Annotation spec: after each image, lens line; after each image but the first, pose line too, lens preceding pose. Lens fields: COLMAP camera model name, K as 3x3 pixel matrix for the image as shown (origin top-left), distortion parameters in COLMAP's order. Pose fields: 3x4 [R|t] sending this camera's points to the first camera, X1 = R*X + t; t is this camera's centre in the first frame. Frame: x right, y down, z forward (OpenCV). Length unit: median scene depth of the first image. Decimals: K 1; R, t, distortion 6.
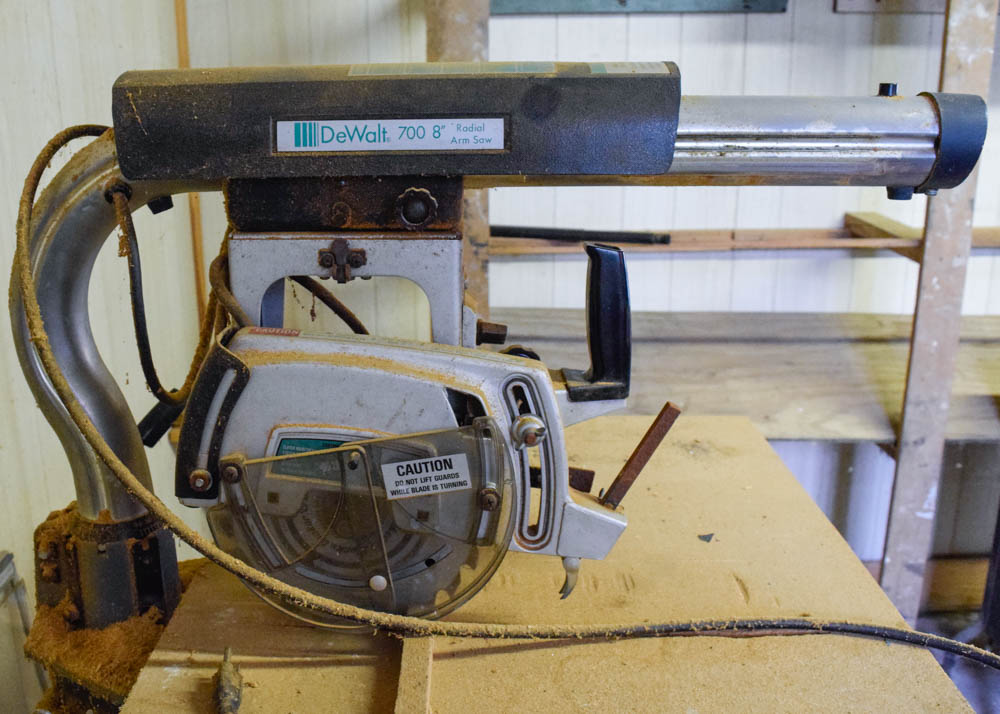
lens RADIAL K [[940.2, 0, 452.1], [0, 940.2, 323.0], [0, 0, 1]] dist [-0.076140, -0.002512]
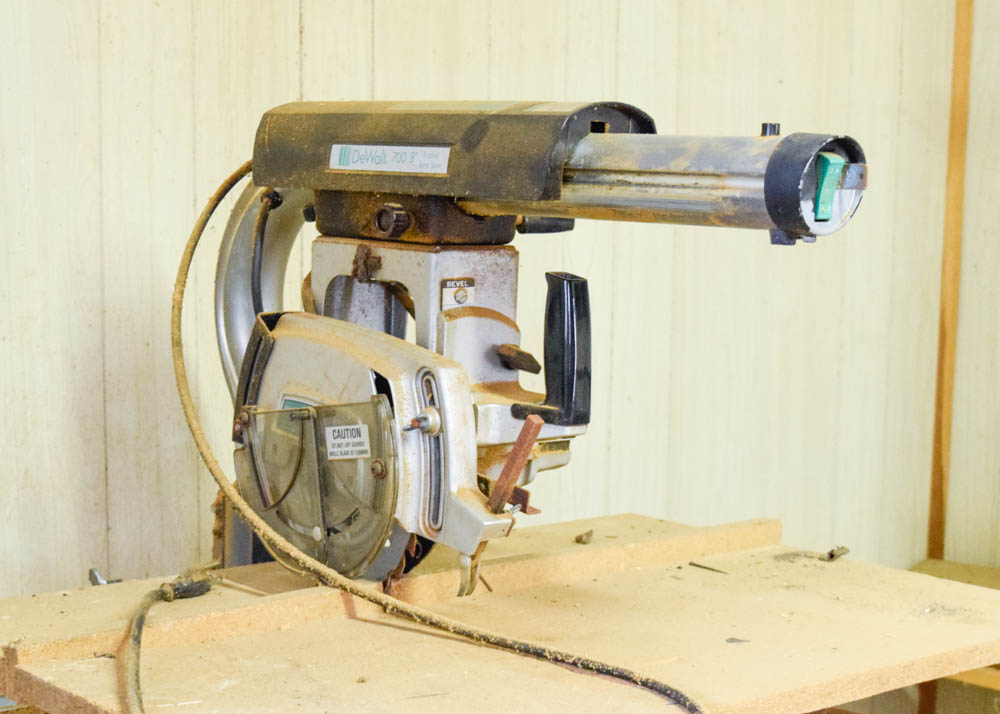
lens RADIAL K [[1964.8, 0, 500.0], [0, 1964.8, 357.0], [0, 0, 1]] dist [-0.025506, -0.194448]
pose [[0.706644, 0.105587, -0.699647, 1.800500], [-0.199307, 0.978468, -0.053635, 0.151581], [0.678919, 0.177345, 0.712473, -0.637789]]
